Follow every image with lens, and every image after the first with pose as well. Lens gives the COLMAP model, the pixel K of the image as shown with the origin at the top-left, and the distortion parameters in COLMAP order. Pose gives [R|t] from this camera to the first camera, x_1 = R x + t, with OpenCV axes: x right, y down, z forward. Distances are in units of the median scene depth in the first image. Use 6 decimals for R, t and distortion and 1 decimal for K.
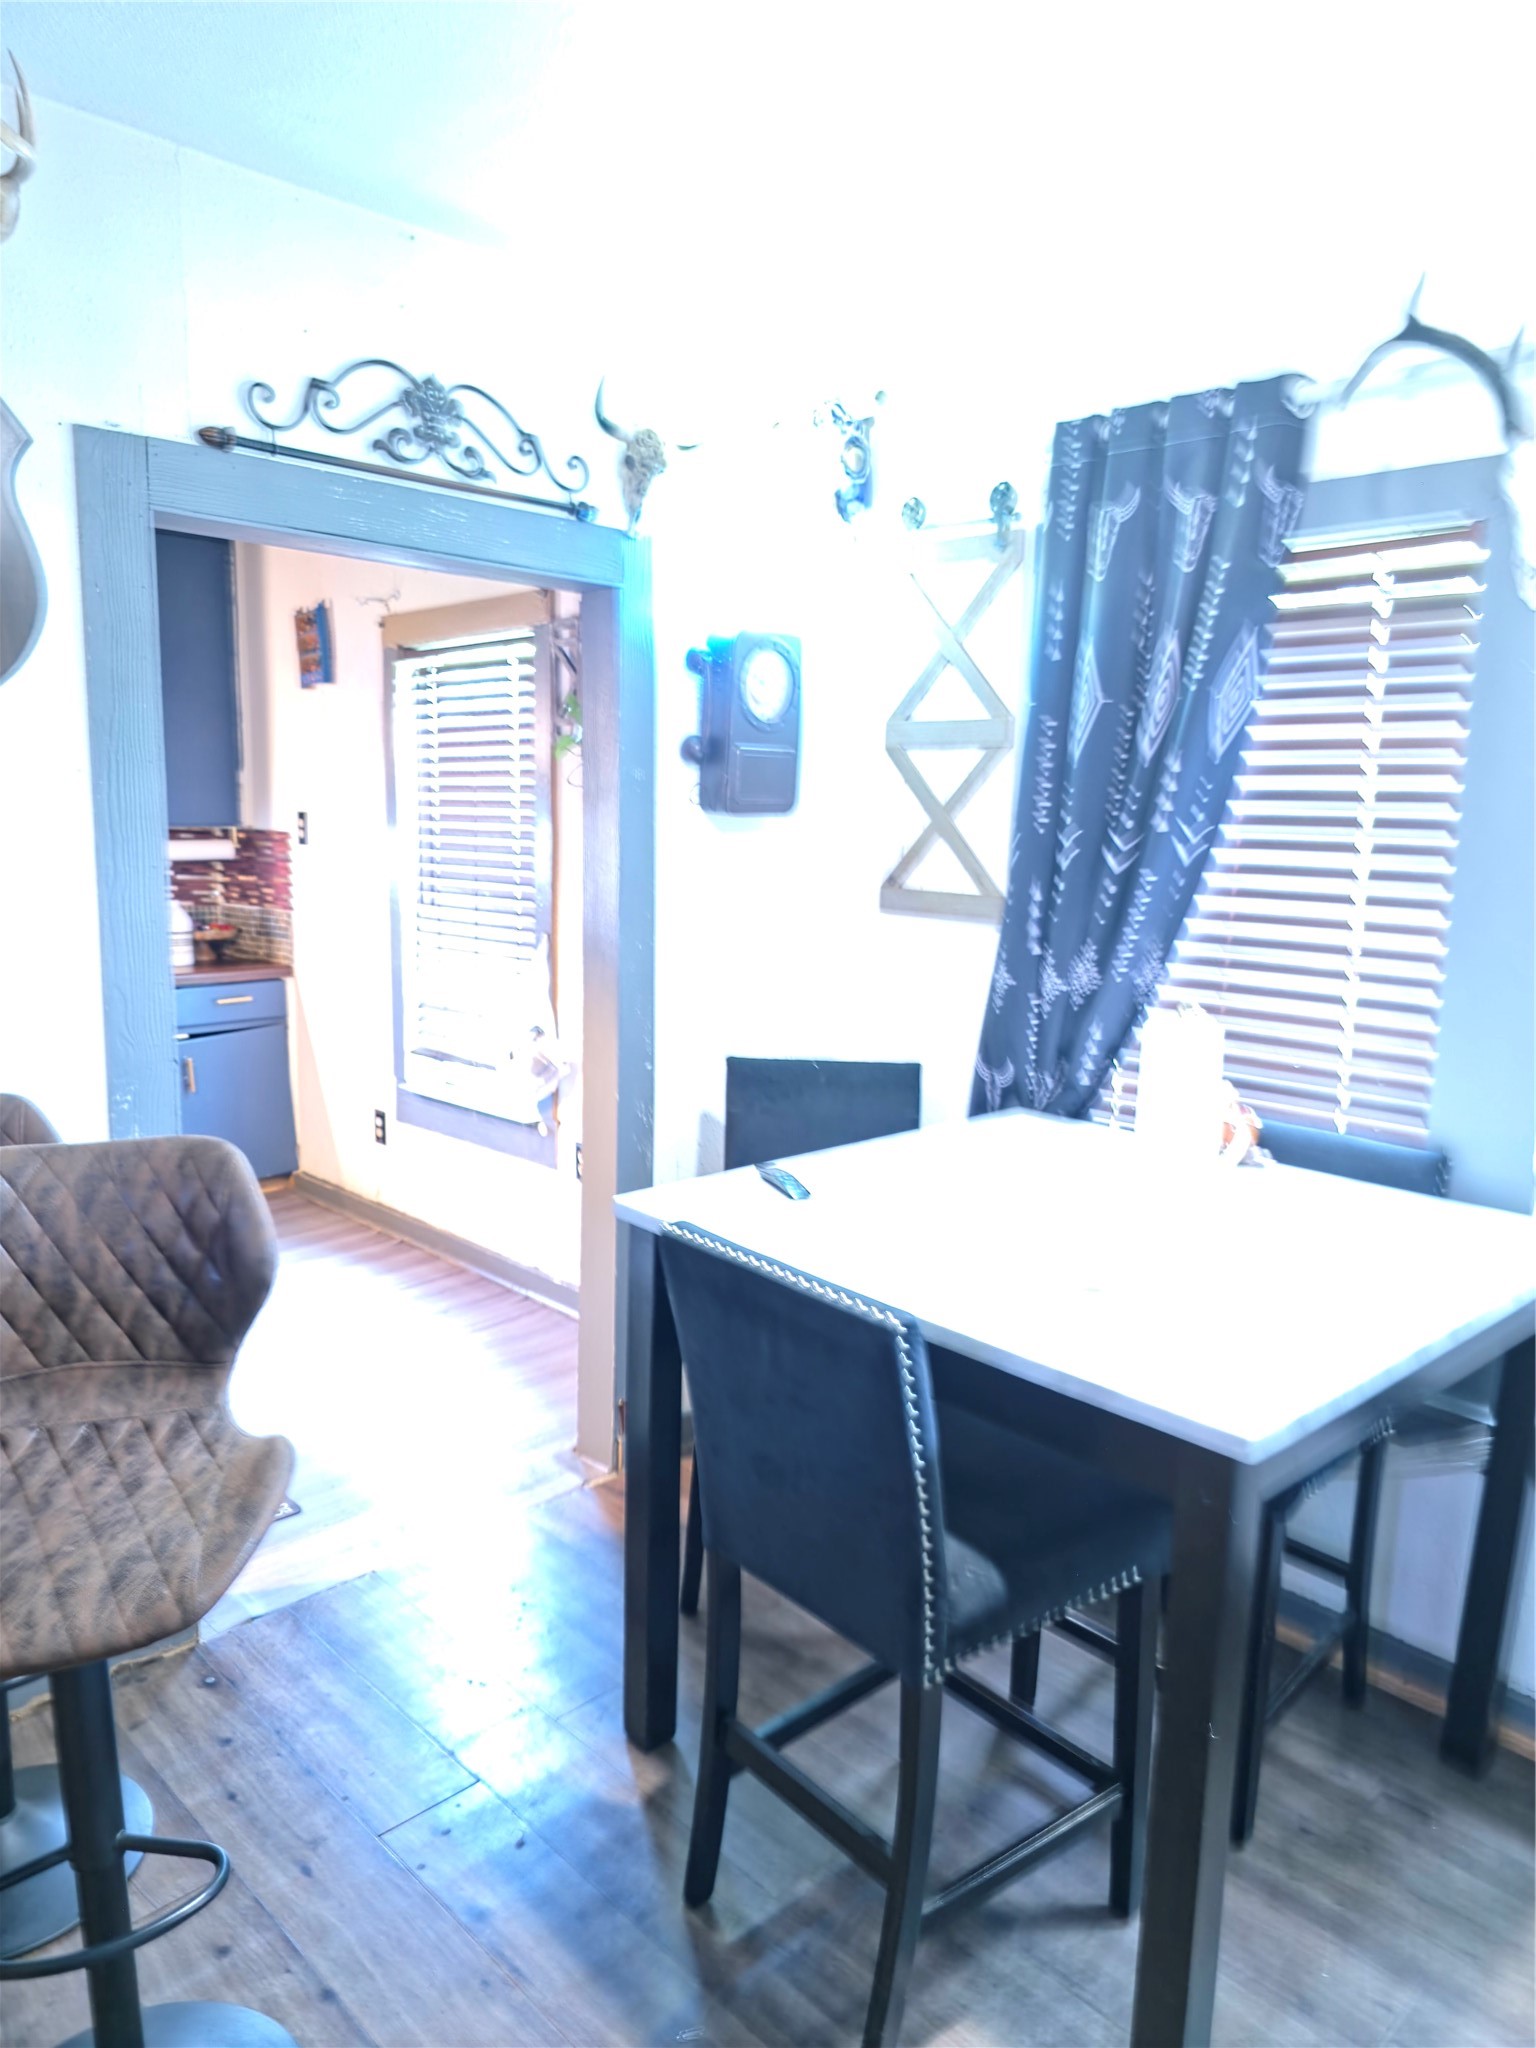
lens RADIAL K [[1385.4, 0, 763.8], [0, 1385.4, 1035.9], [0, 0, 1]] dist [0.039234, -0.025285]
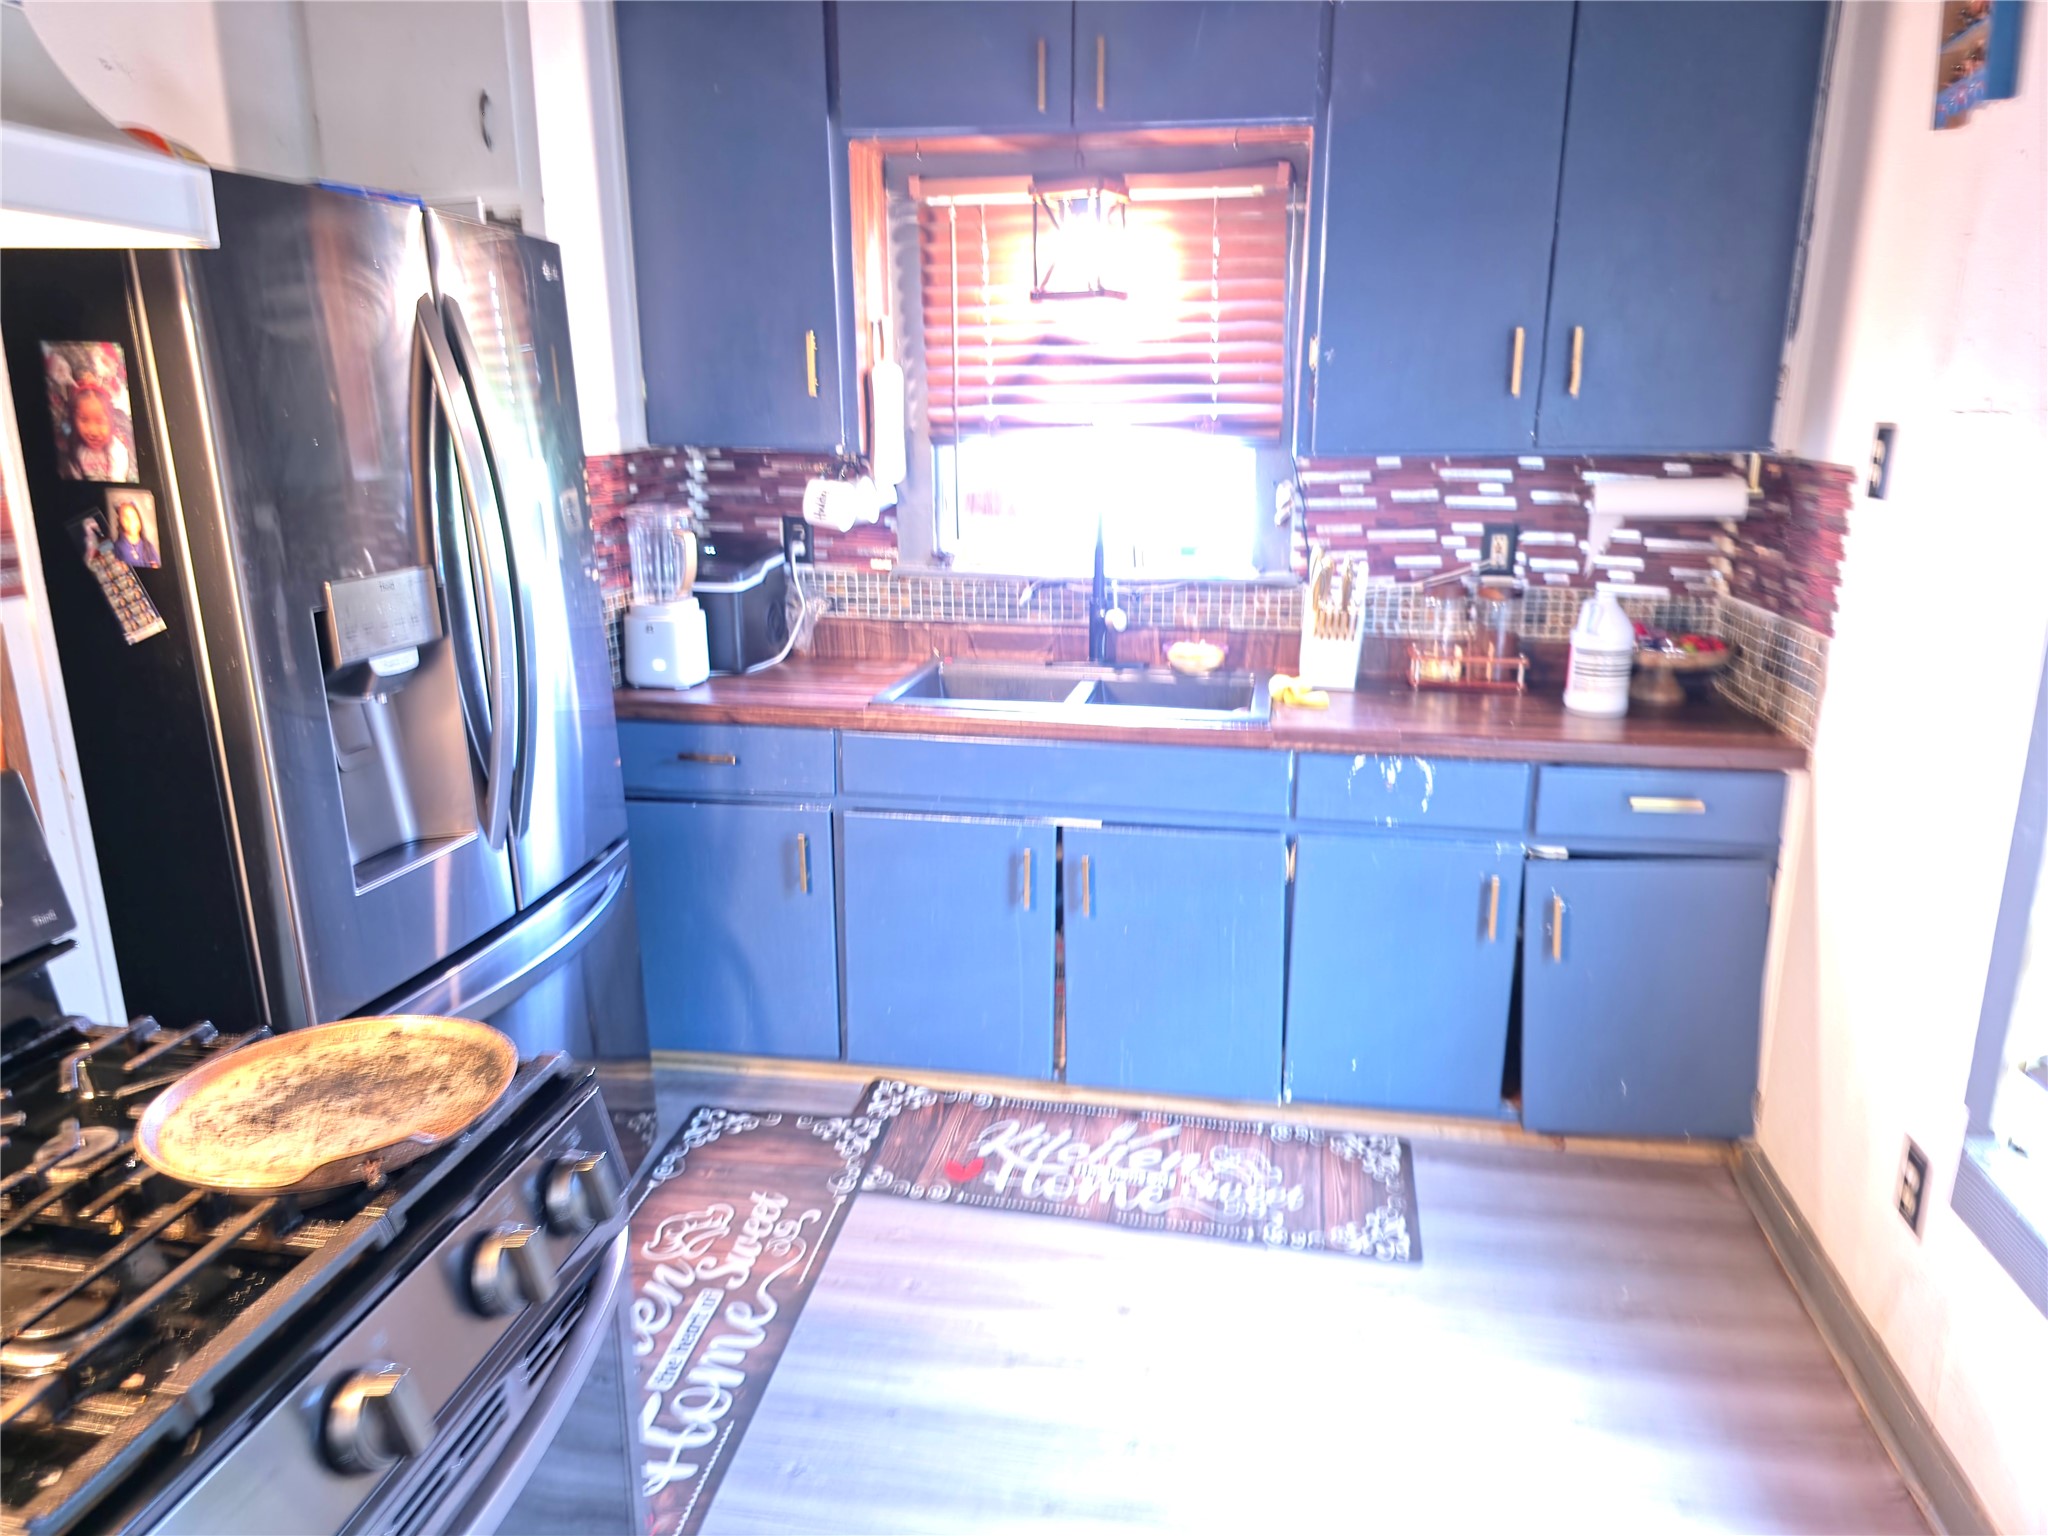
lens RADIAL K [[1385.4, 0, 1017.2], [0, 1385.4, 751.7], [0, 0, 1]] dist [0.039234, -0.025285]
pose [[0.567405, 0.186364, -0.802072, -0.086473], [-0.116269, 0.982426, 0.146018, -0.072028], [0.815189, 0.010405, 0.579102, 0.404498]]
